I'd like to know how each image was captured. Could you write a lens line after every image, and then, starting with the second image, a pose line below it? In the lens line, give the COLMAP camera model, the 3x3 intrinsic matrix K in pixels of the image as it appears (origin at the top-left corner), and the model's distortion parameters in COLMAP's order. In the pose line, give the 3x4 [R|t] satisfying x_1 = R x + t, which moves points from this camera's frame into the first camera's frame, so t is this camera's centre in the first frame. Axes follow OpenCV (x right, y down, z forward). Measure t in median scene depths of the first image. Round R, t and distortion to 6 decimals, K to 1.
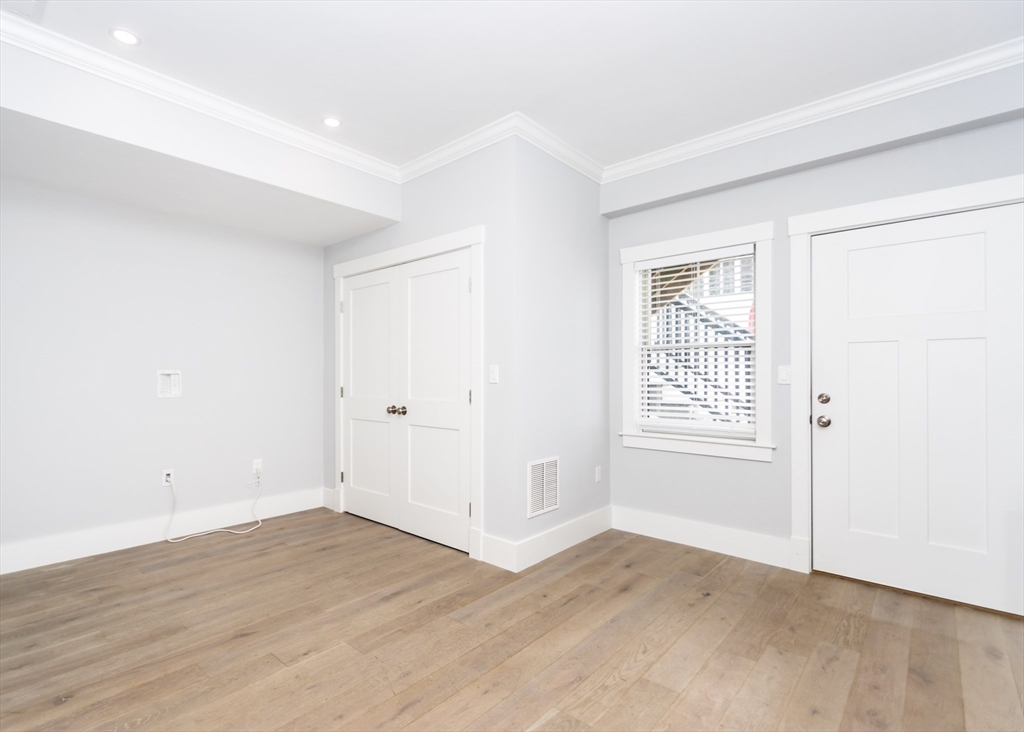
lens RADIAL K [[515.0, 0, 512.4], [0, 515.0, 370.7], [0, 0, 1]] dist [0.000603, -0.000328]
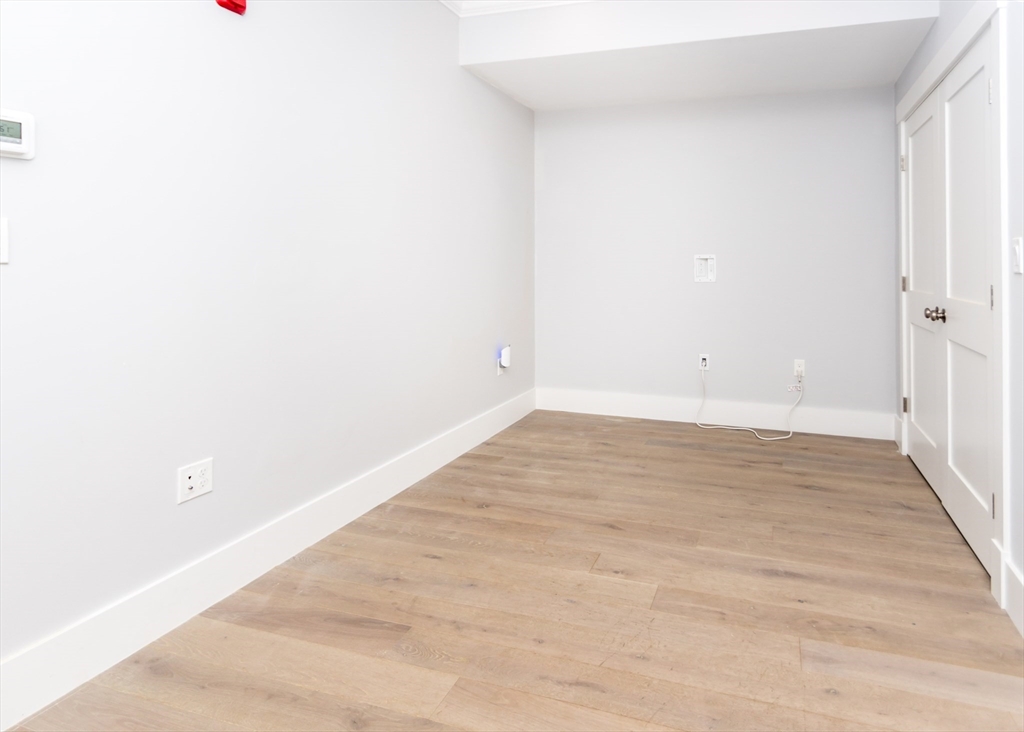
lens RADIAL K [[573.4, 0, 511.5], [0, 573.4, 256.0], [0, 0, 1]] dist [-0.001605, -0.000744]
pose [[0.365989, -0.007230, -0.930591, 0.278485], [0.003363, 0.999974, -0.006446, 0.009017], [0.930613, -0.000770, 0.366004, 0.293874]]
